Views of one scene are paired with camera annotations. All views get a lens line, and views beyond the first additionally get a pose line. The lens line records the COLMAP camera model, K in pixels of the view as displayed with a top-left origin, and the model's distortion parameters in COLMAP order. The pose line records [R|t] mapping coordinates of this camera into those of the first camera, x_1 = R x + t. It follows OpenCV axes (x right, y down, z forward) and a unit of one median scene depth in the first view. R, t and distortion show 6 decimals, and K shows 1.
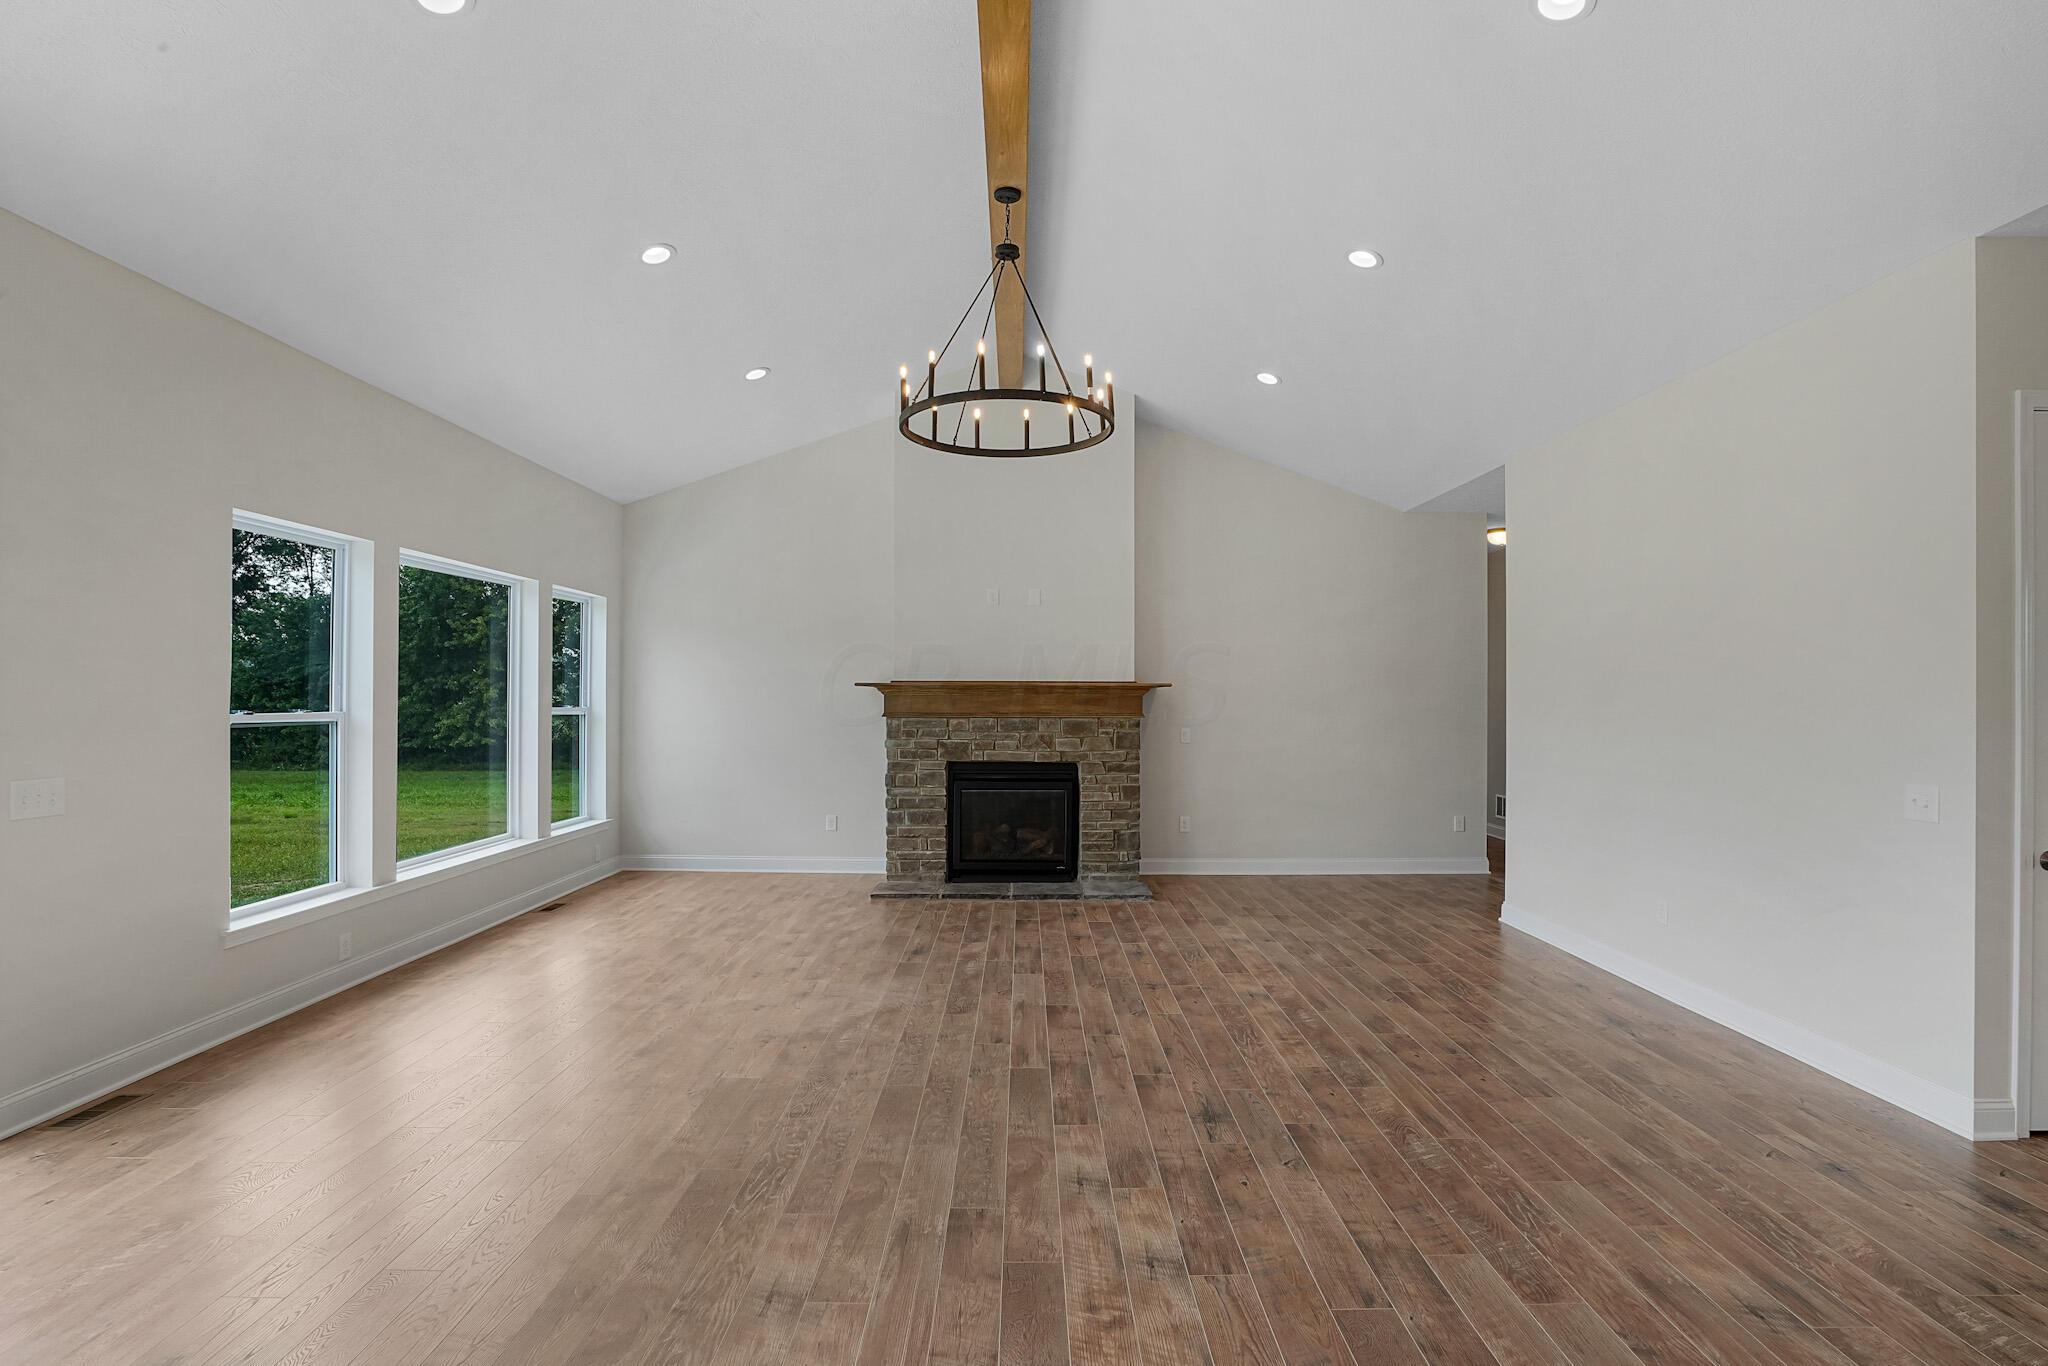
lens RADIAL K [[952.2, 0, 1032.2], [0, 952.2, 692.2], [0, 0, 1]] dist [-0.058052, 0.021650]
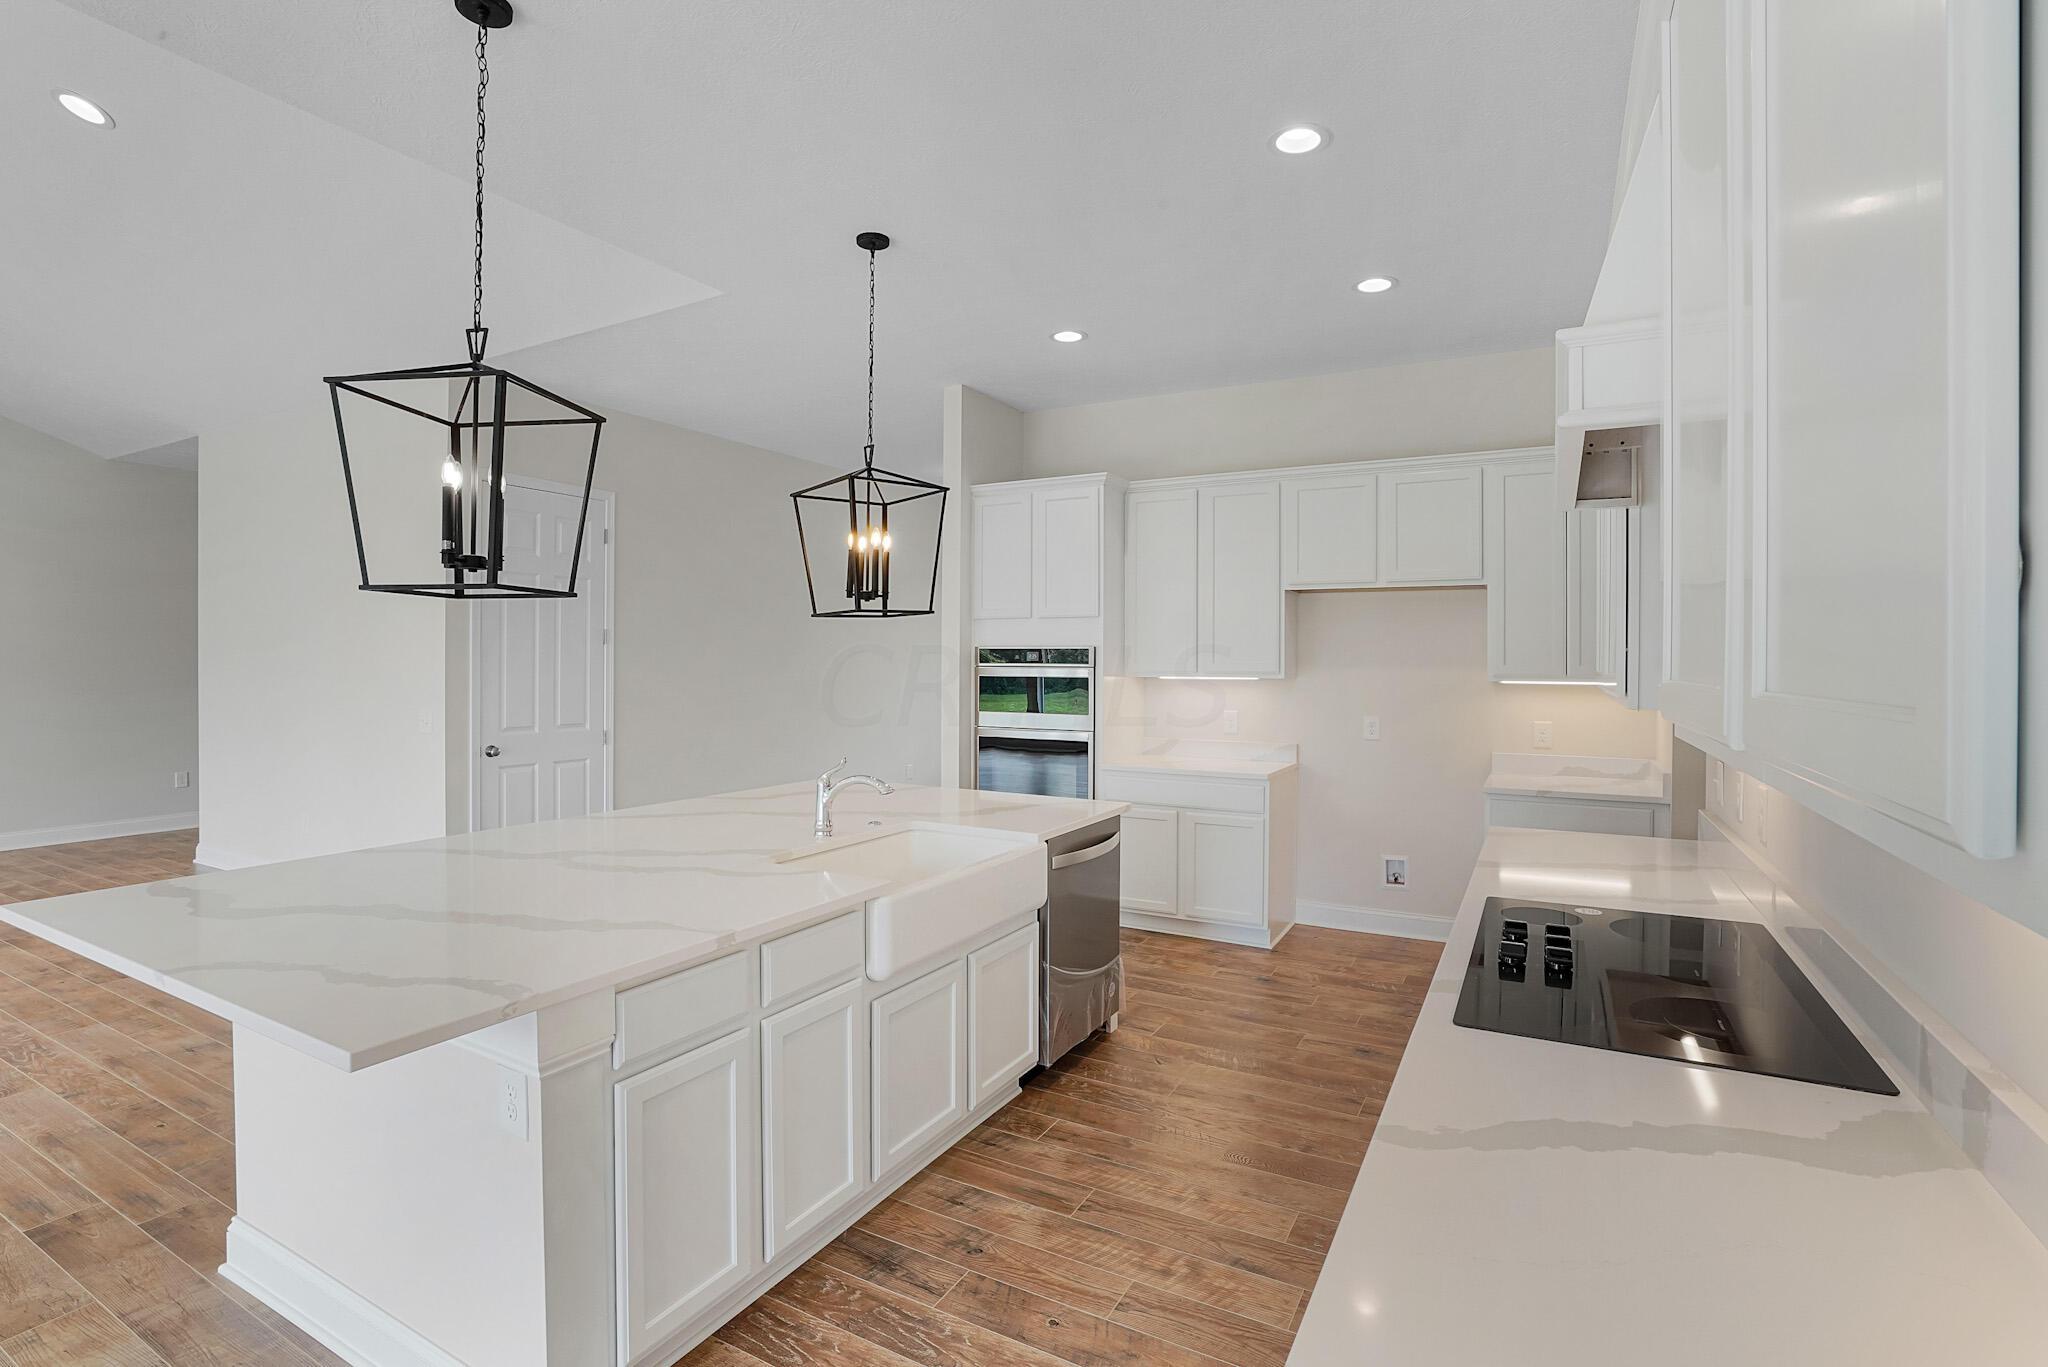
lens RADIAL K [[951.7, 0, 996.9], [0, 951.7, 672.4], [0, 0, 1]] dist [-0.002325, 0.000049]
pose [[0.514123, -0.010123, 0.857657, 0.056760], [-0.006758, 0.999852, 0.015853, 0.003128], [-0.857690, -0.013946, 0.513978, -0.452671]]
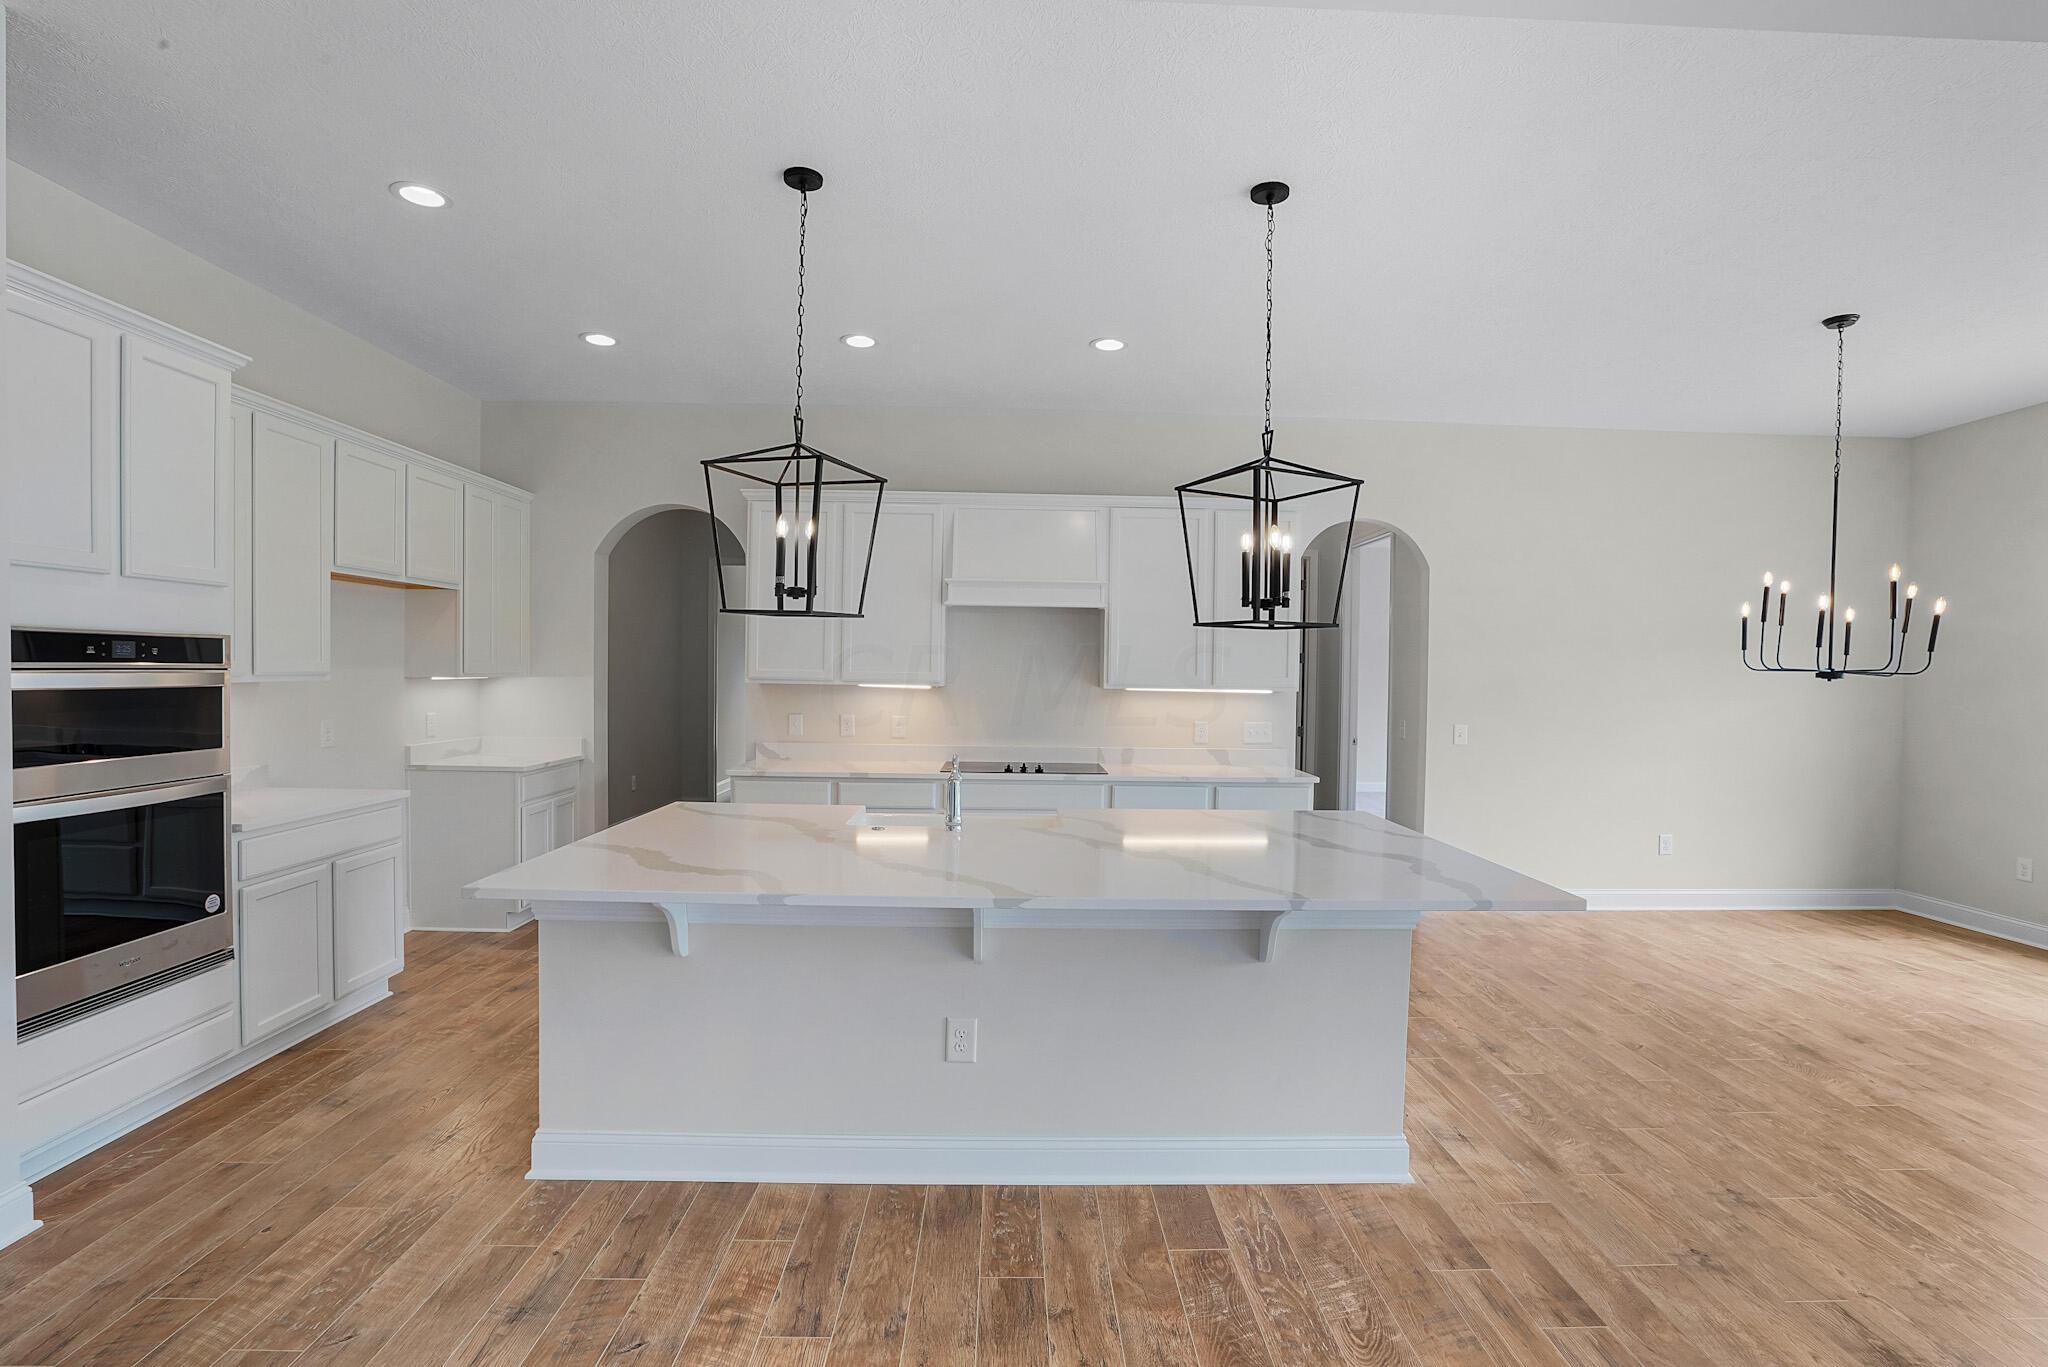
lens RADIAL K [[952.2, 0, 1032.2], [0, 952.2, 692.7], [0, 0, 1]] dist [-0.058052, 0.021650]
pose [[-0.999659, -0.020058, -0.016695, 0.504141], [-0.020359, 0.999630, 0.018017, 0.007303], [0.016328, 0.018350, -0.999698, 0.666032]]
